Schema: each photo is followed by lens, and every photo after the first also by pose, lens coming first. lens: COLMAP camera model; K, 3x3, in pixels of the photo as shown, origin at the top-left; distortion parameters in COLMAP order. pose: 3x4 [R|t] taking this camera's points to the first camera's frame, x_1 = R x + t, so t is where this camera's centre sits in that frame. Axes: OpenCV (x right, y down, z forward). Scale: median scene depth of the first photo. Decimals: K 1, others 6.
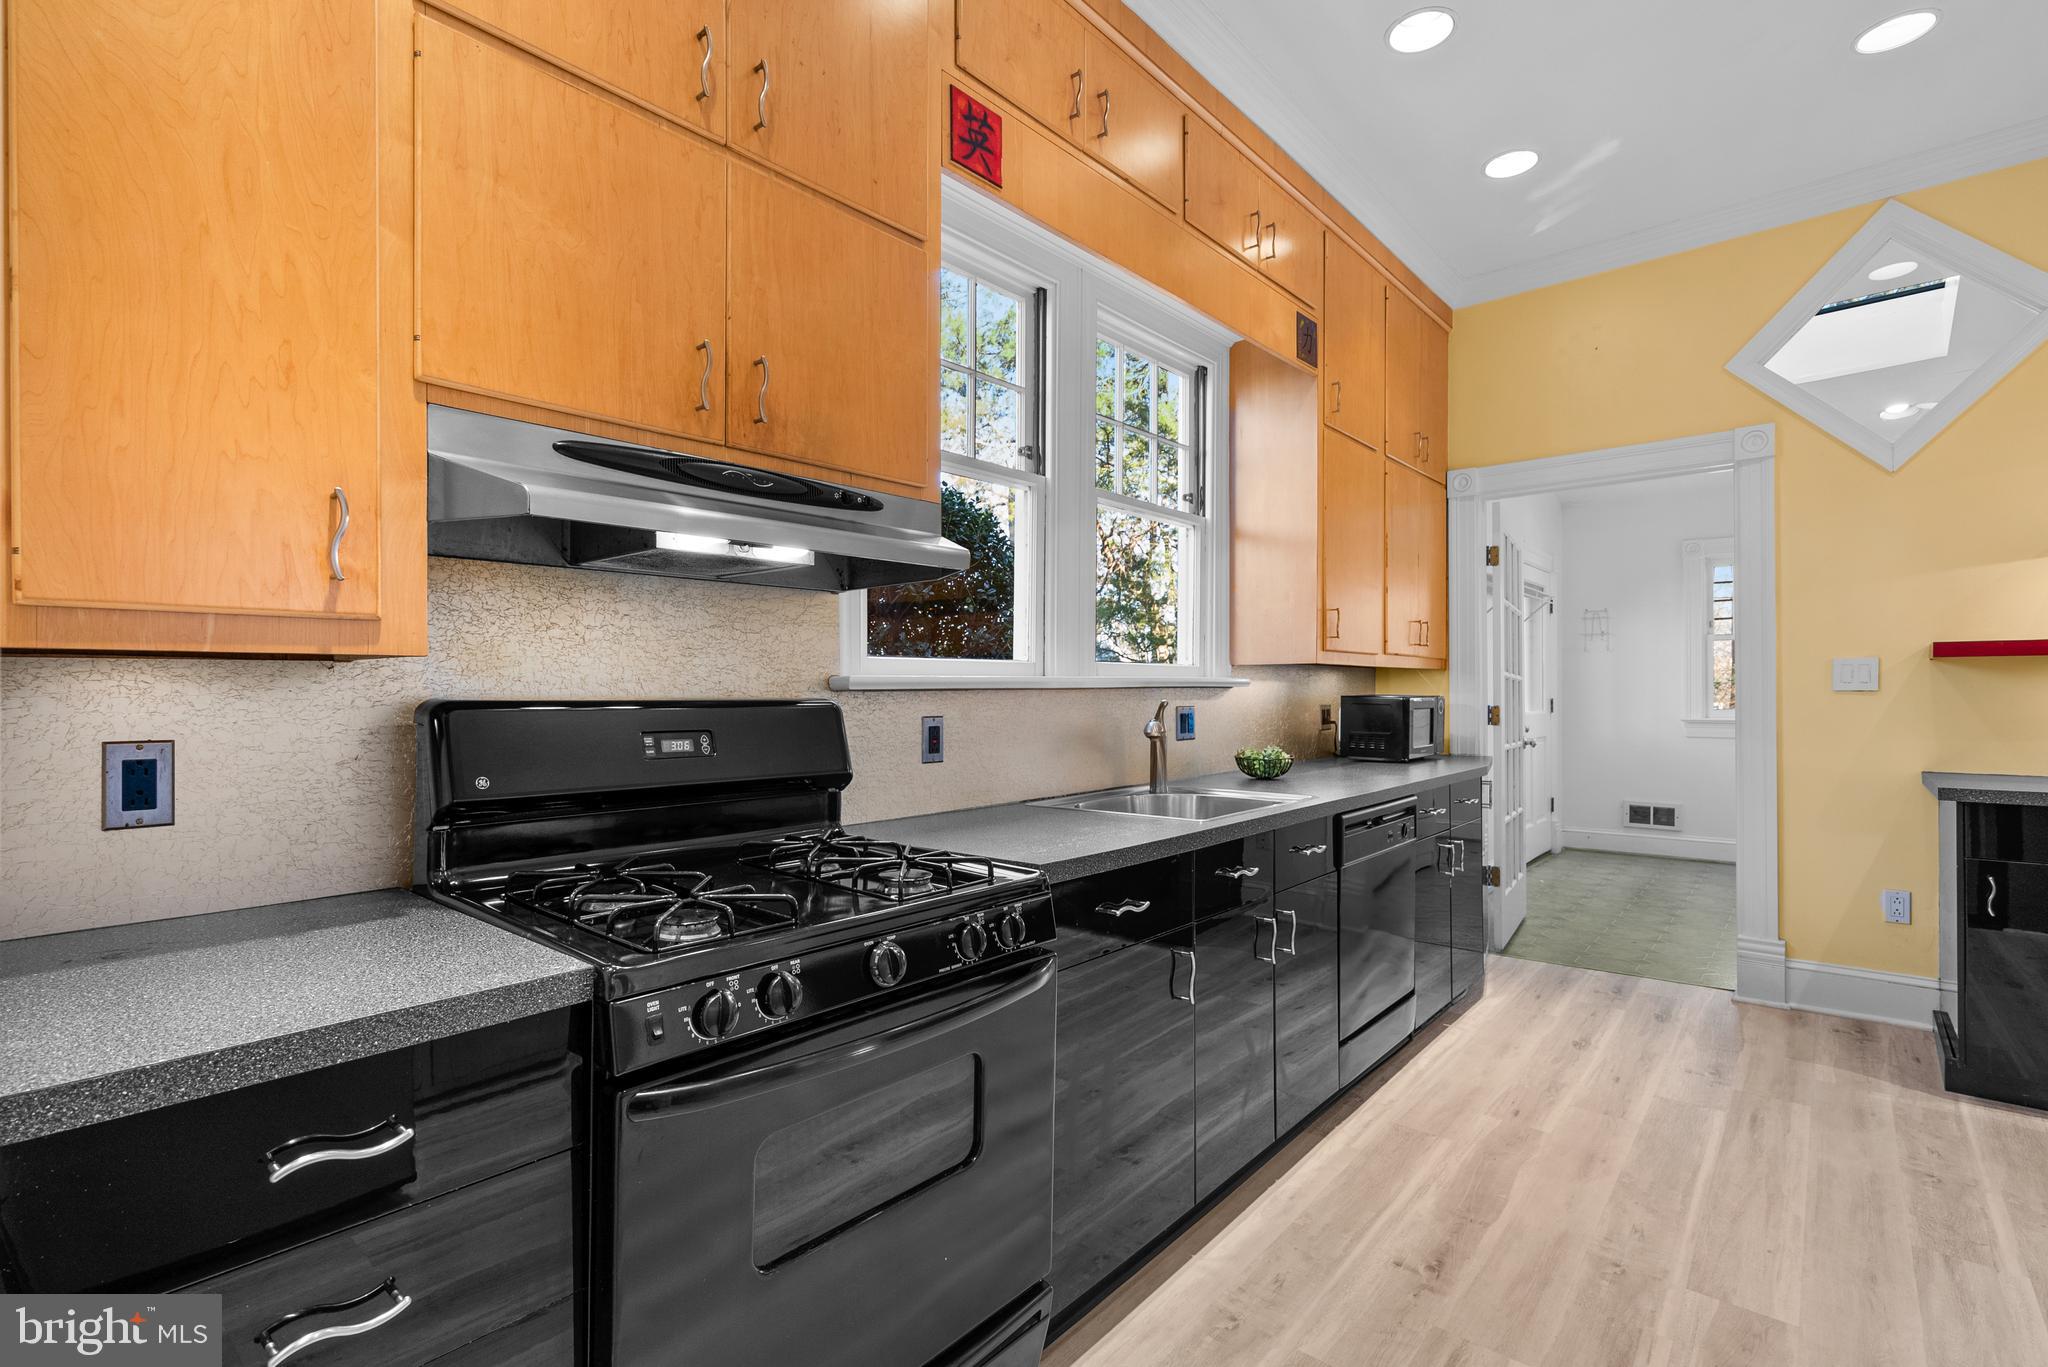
lens RADIAL K [[939.0, 0, 1041.3], [0, 939.0, 690.0], [0, 0, 1]] dist [-0.007244, 0.003662]
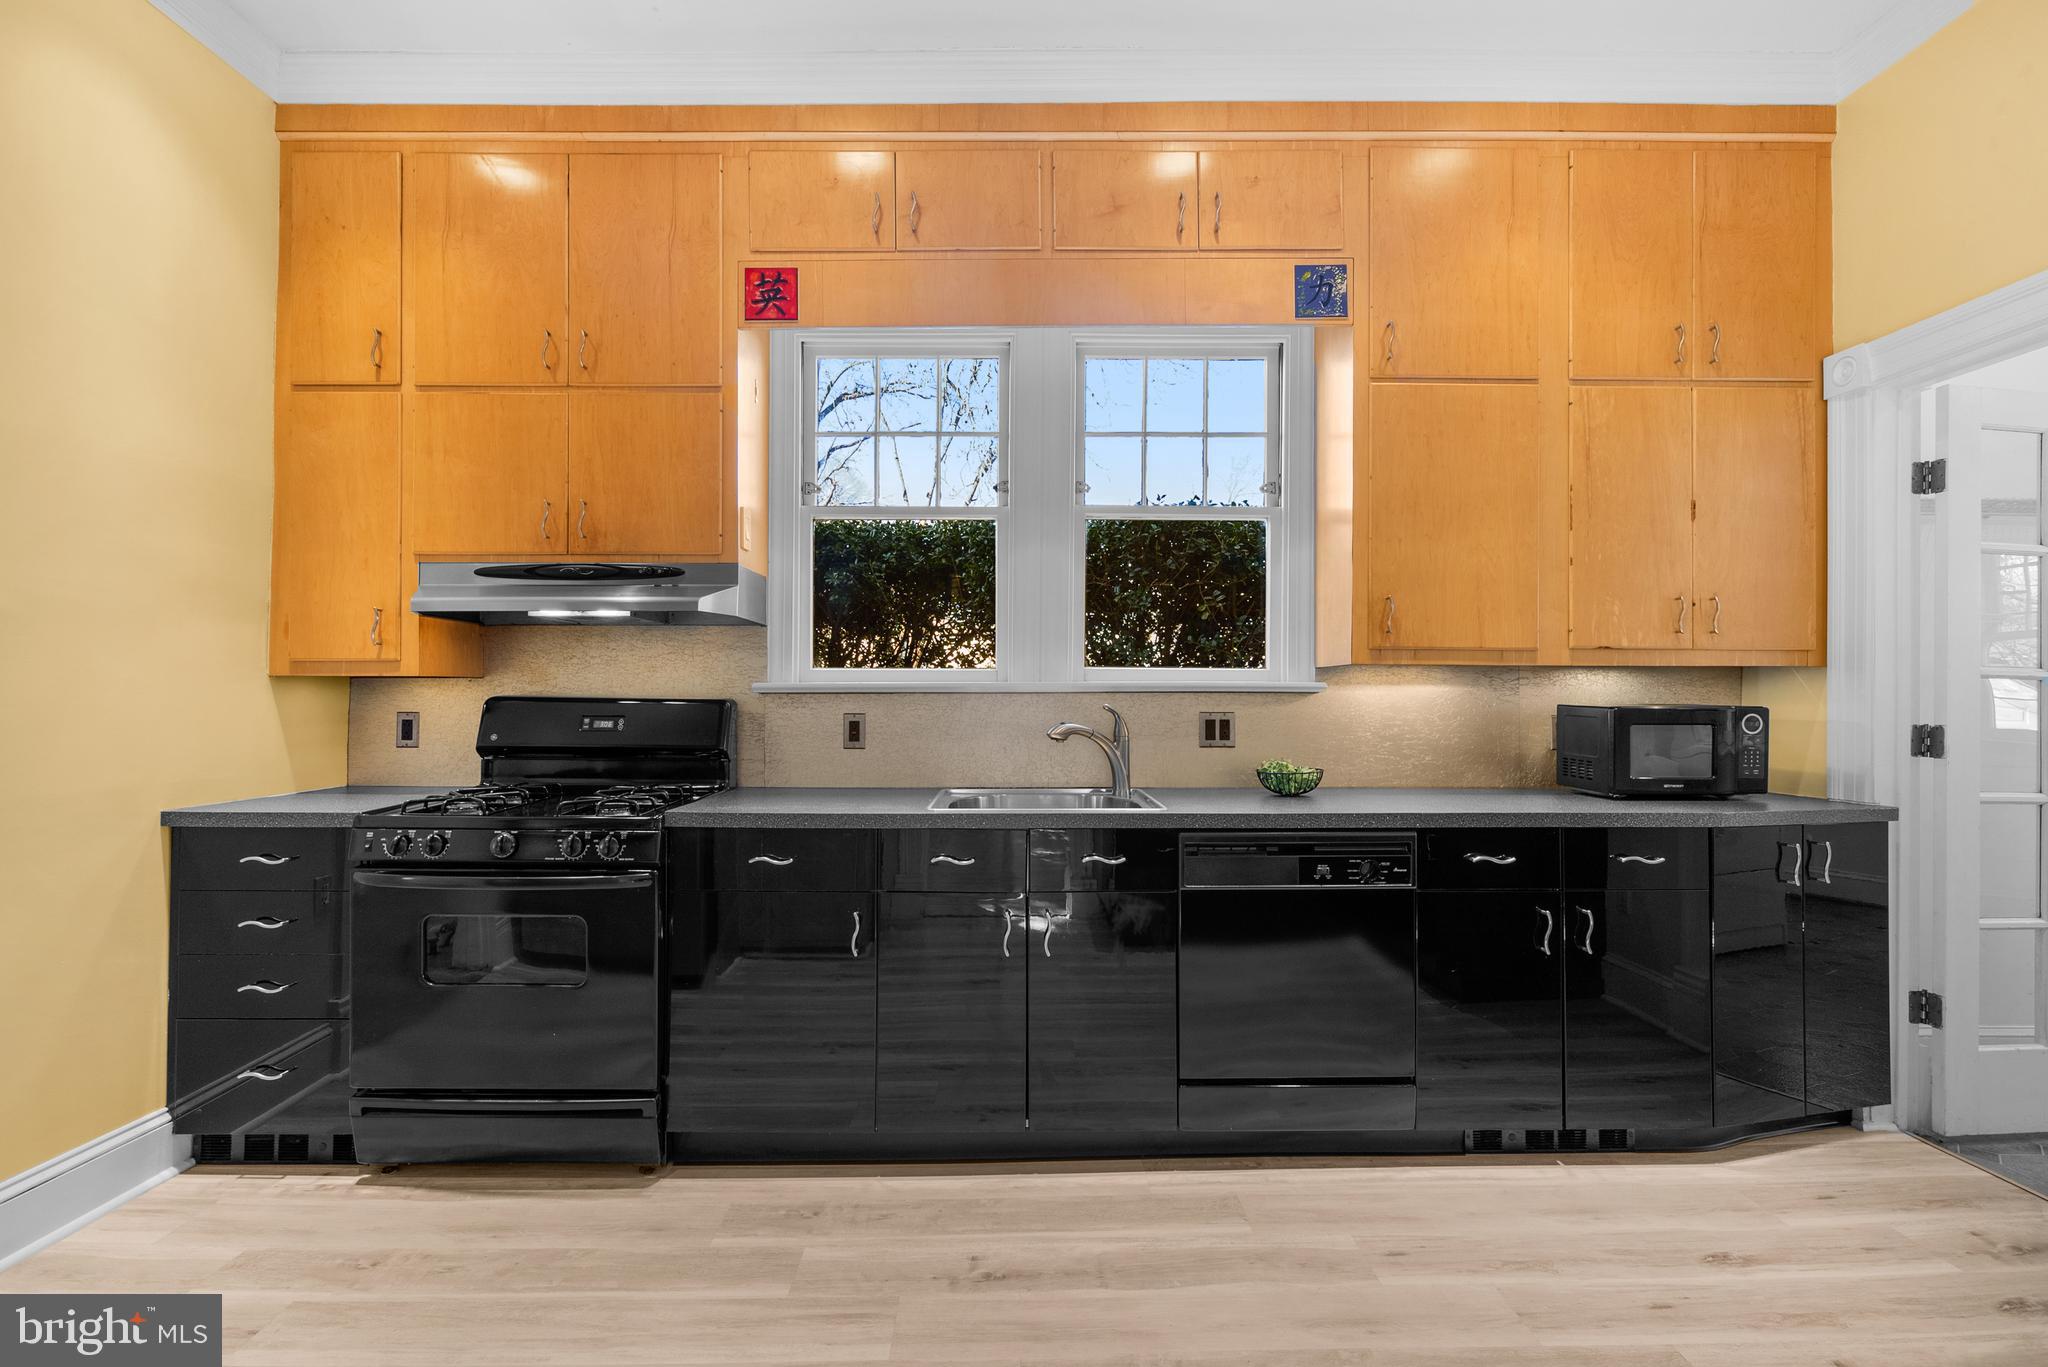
lens RADIAL K [[939.0, 0, 1044.1], [0, 939.0, 683.9], [0, 0, 1]] dist [-0.007244, 0.003662]
pose [[0.665598, -0.004212, -0.746299, 1.222221], [-0.005350, 0.999931, -0.010415, -0.001152], [0.746291, 0.010925, 0.665530, 0.382079]]
